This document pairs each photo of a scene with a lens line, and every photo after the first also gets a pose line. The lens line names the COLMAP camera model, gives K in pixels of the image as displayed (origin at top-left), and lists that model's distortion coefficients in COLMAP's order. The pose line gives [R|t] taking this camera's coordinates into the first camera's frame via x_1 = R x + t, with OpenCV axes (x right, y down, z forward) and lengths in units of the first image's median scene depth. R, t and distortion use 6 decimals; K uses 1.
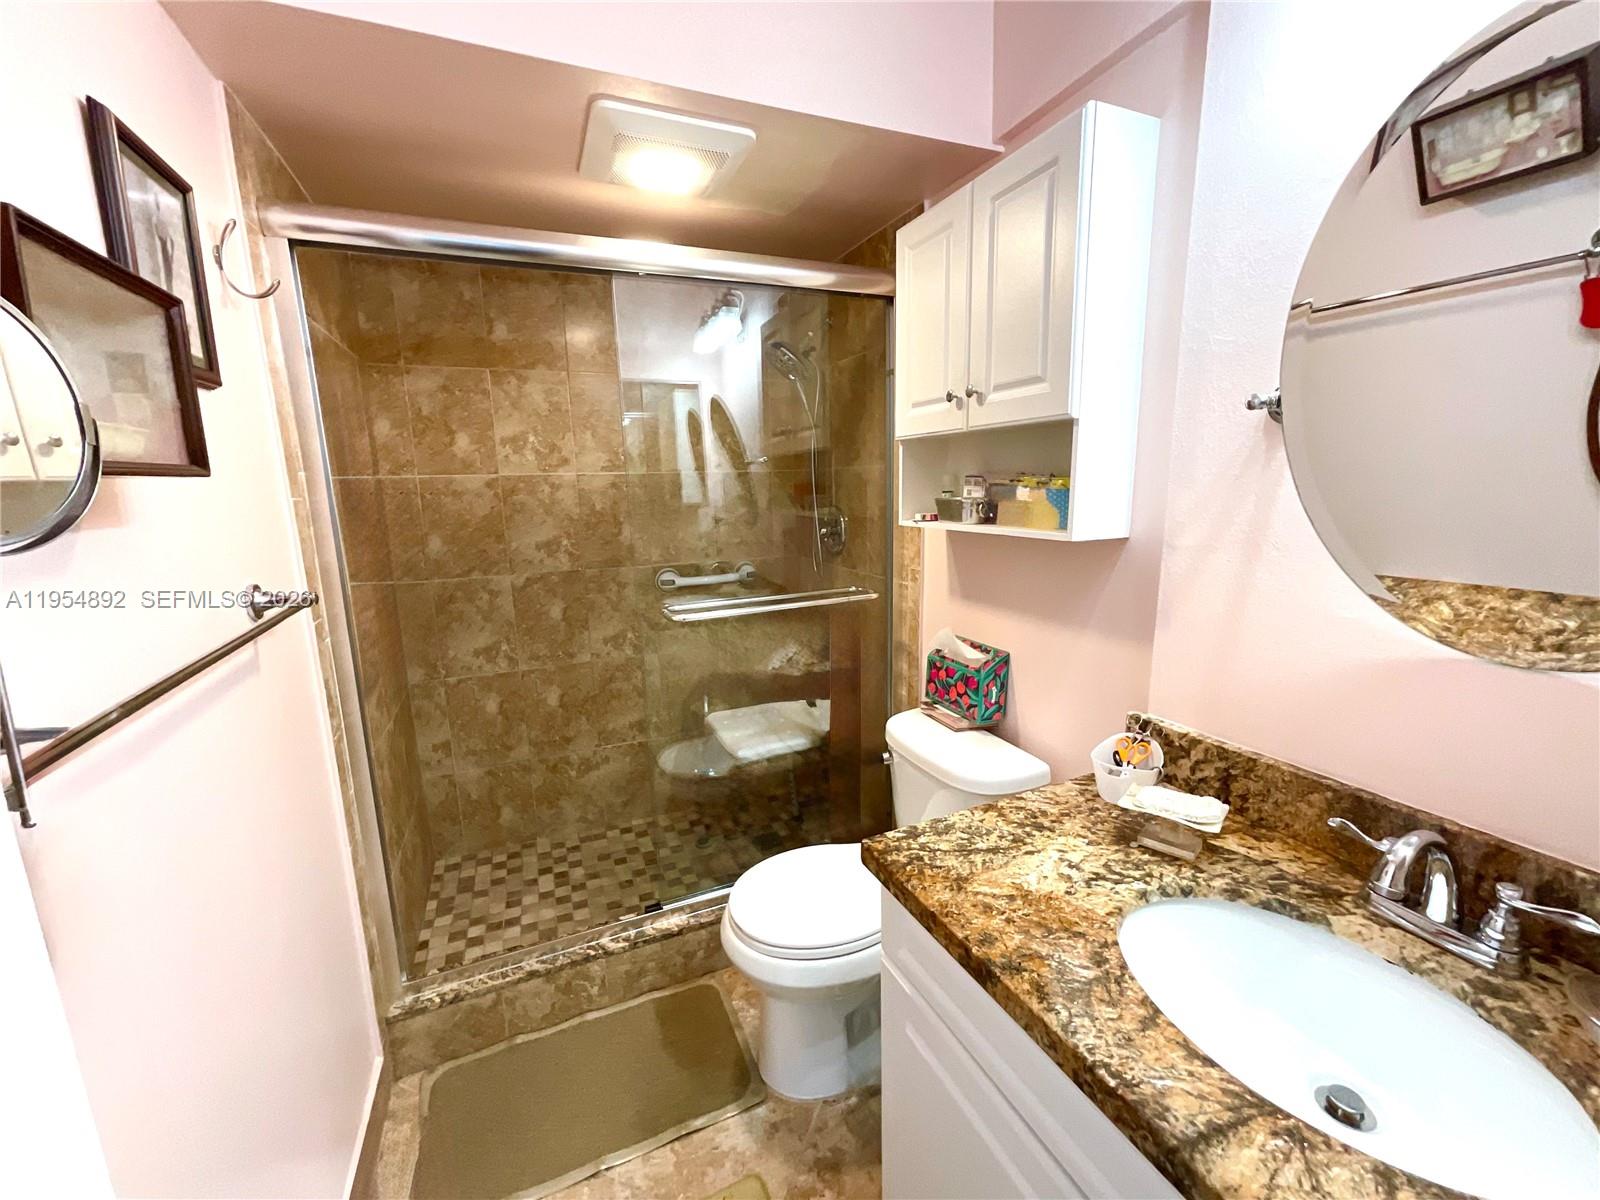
lens RADIAL K [[647.0, 0, 804.4], [0, 647.0, 597.4], [0, 0, 1]] dist [-0.000337, -0.000748]
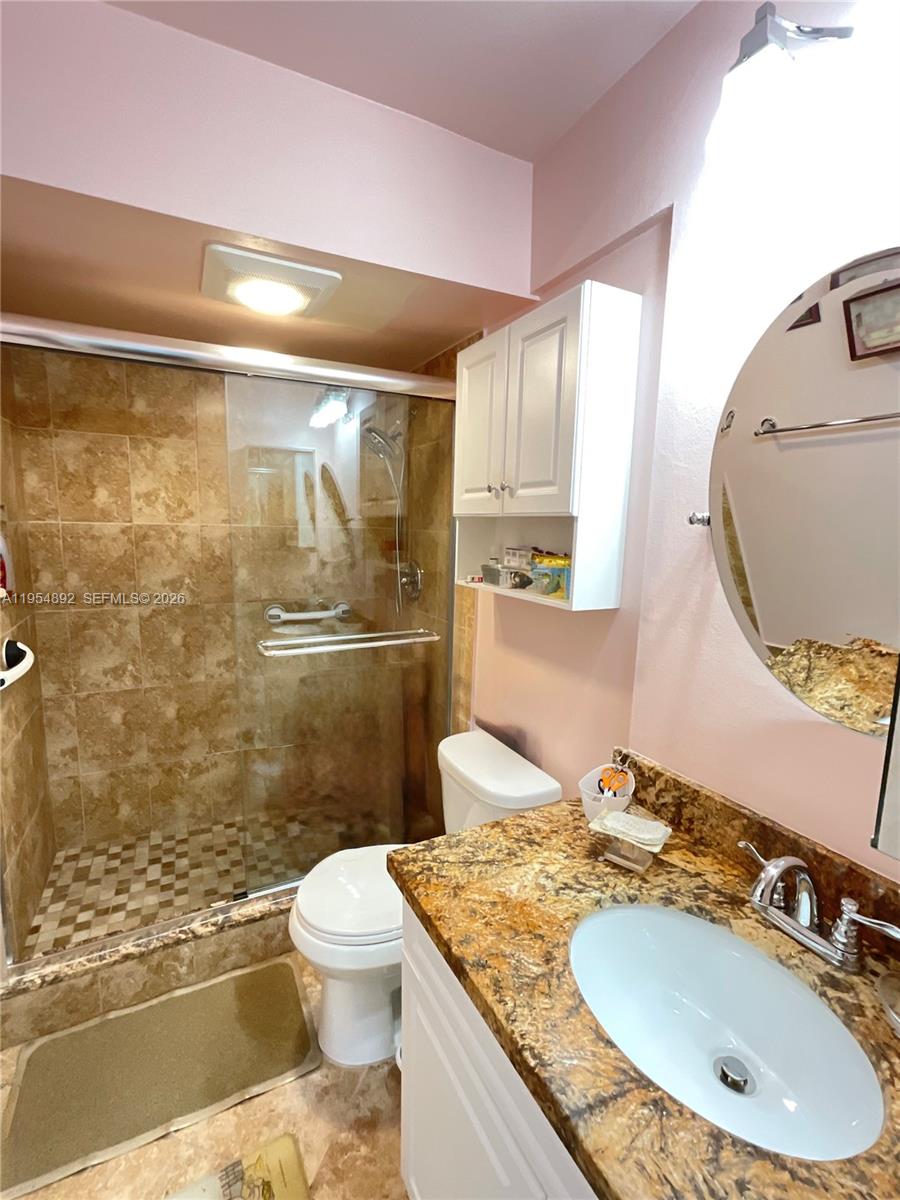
lens RADIAL K [[541.4, 0, 450.4], [0, 541.4, 596.2], [0, 0, 1]] dist [-0.005051, 0.003214]
pose [[0.997419, 0.036839, 0.061628, 0.086901], [-0.034222, 0.998489, -0.042992, -0.049868], [-0.063118, 0.040772, 0.997173, -0.039468]]
